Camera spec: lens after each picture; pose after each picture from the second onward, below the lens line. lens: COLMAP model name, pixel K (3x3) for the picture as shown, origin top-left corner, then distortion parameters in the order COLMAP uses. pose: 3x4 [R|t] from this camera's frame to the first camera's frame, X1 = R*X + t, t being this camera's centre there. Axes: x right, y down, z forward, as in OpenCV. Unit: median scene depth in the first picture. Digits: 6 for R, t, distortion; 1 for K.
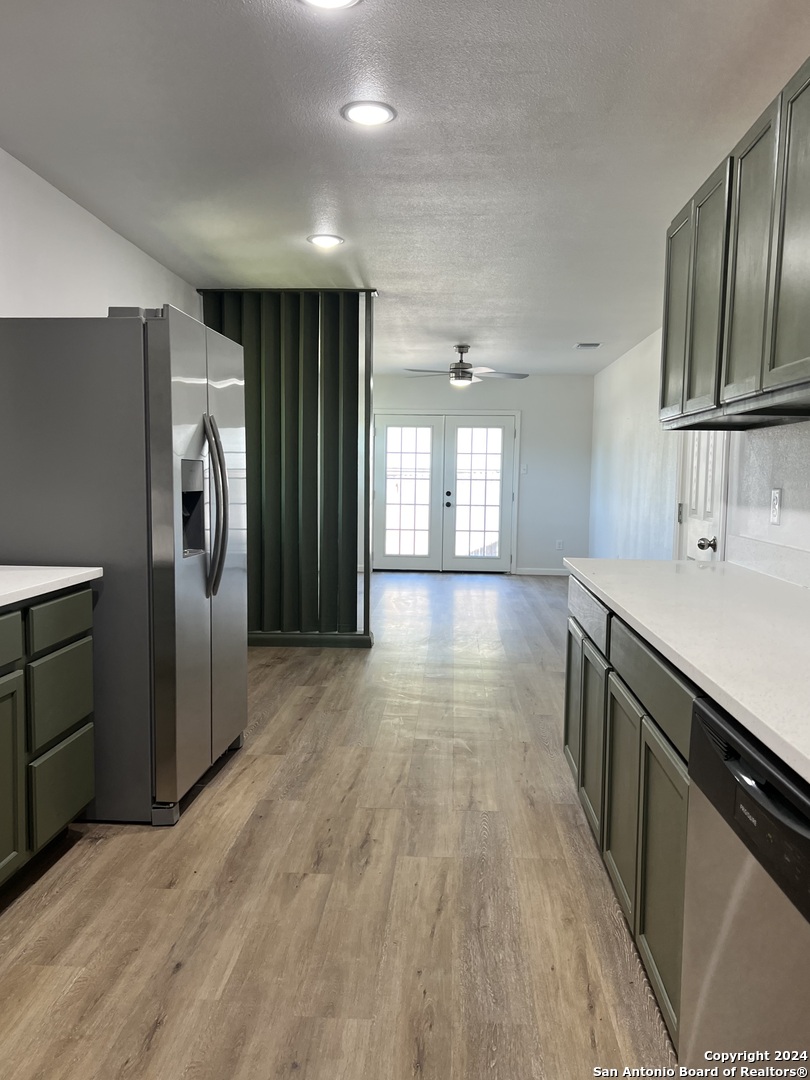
lens RADIAL K [[863.3, 0, 409.5], [0, 863.3, 547.7], [0, 0, 1]] dist [0.039634, -0.038182]
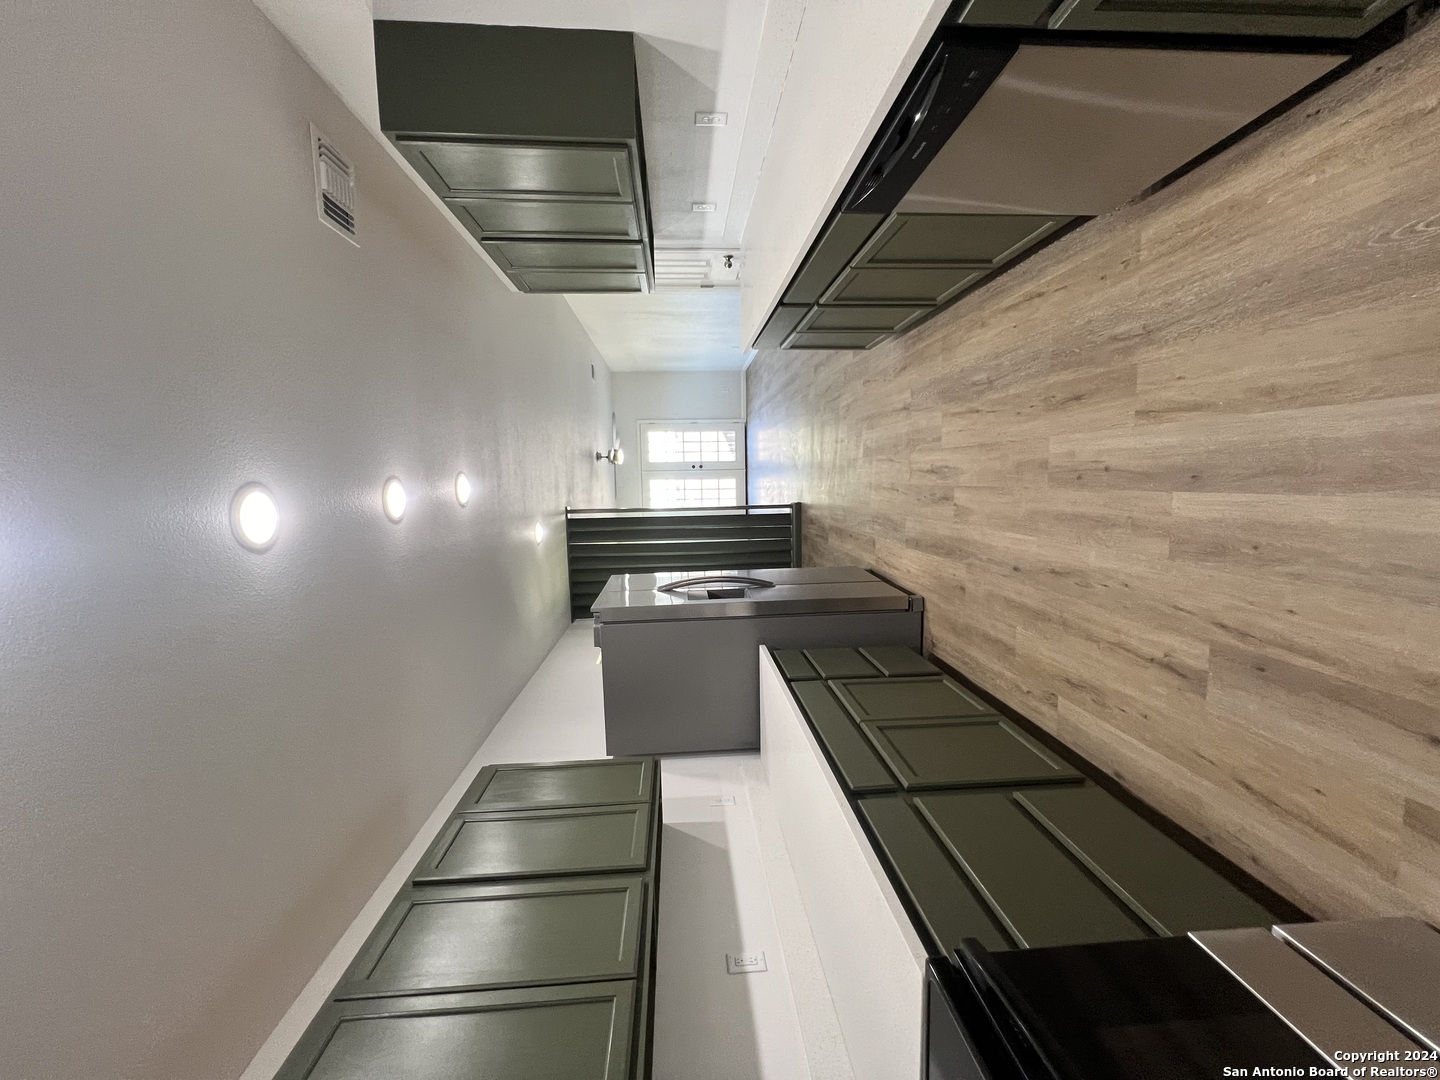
lens RADIAL K [[579.7, 0, 717.9], [0, 579.7, 539.7], [0, 0, 1]] dist [-0.003896, 0.001381]
pose [[-0.037065, -0.997798, -0.055010, -0.101591], [0.999173, -0.036083, -0.018739, -0.025831], [0.016713, -0.055659, 0.998310, -0.036976]]
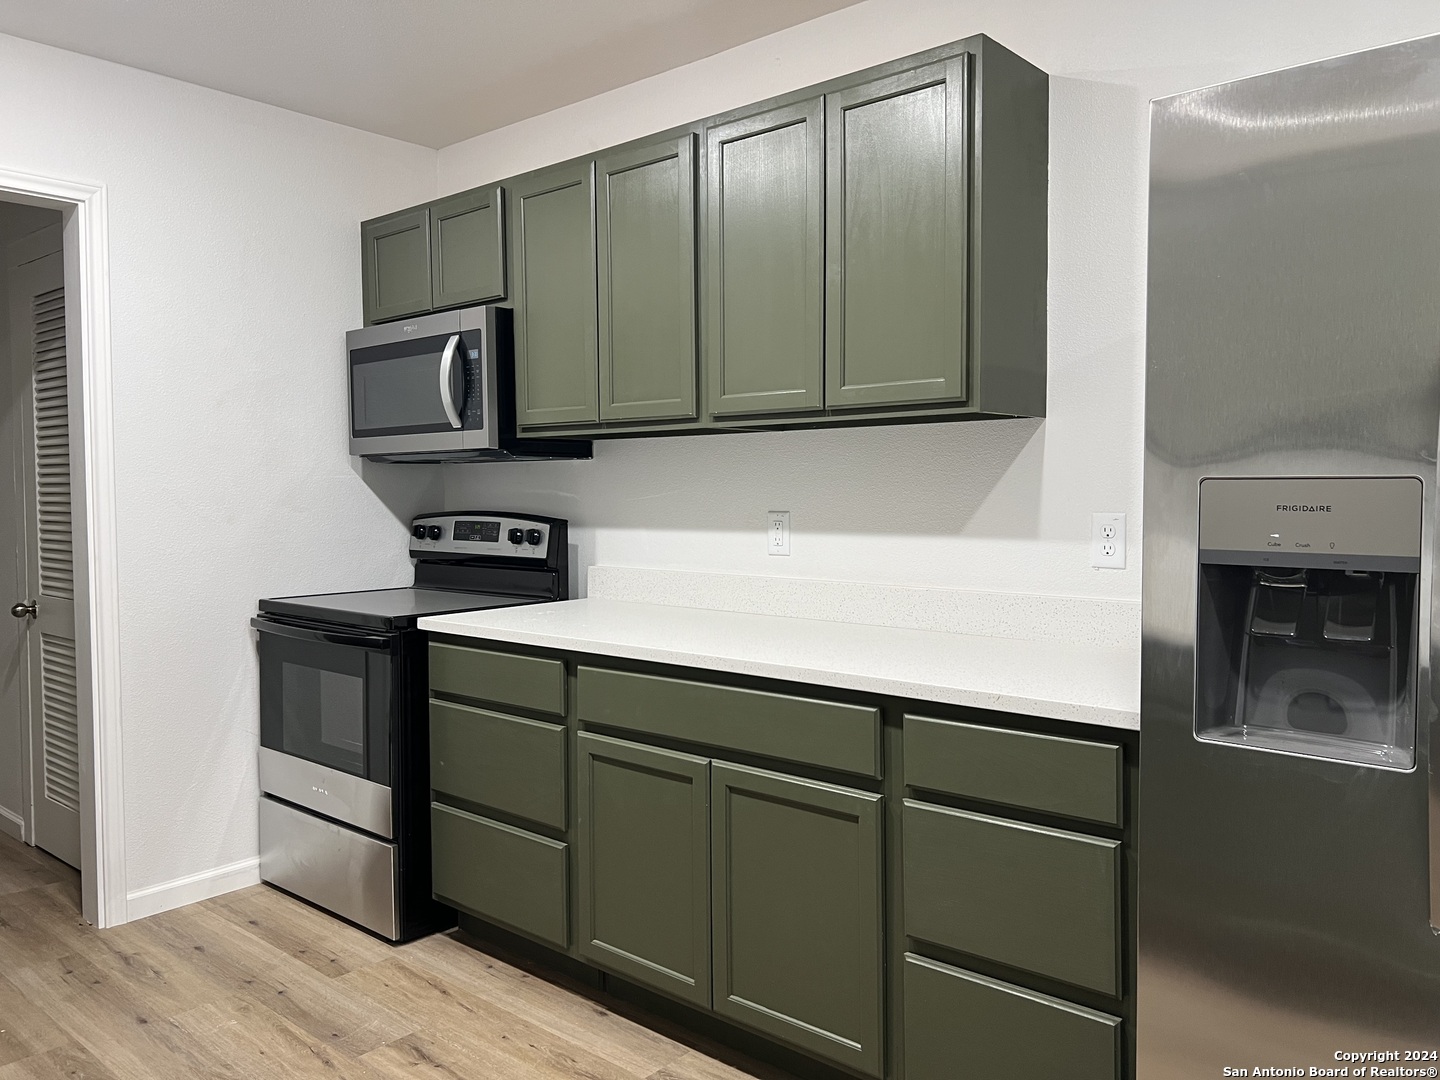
lens RADIAL K [[1091.5, 0, 733.5], [0, 1091.5, 530.0], [0, 0, 1]] dist [0.058766, -0.061248]
pose [[-0.611839, 0.020511, -0.790716, 0.252400], [-0.071022, 0.994201, 0.080744, -0.107696], [0.787787, 0.105560, -0.606835, 1.164884]]
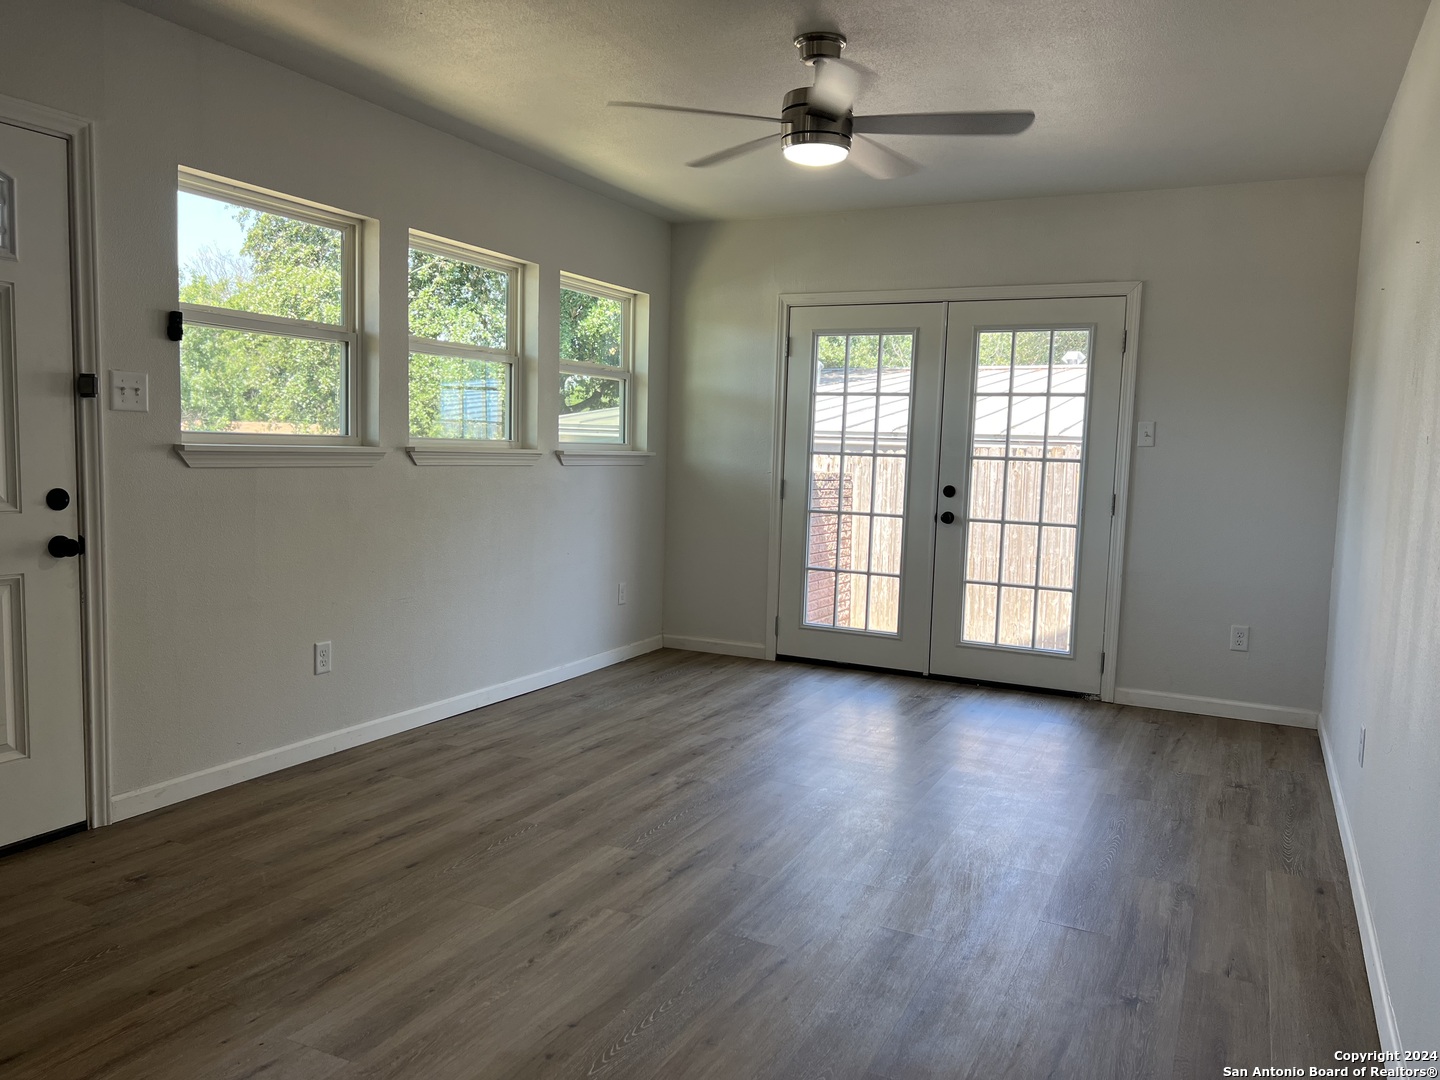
lens RADIAL K [[1091.5, 0, 725.9], [0, 1091.5, 541.7], [0, 0, 1]] dist [0.058766, -0.061248]
pose [[0.923646, 0.047327, -0.380314, 0.541025], [-0.046320, 0.998857, 0.011804, -0.147280], [0.380438, 0.006714, 0.924782, 1.746776]]
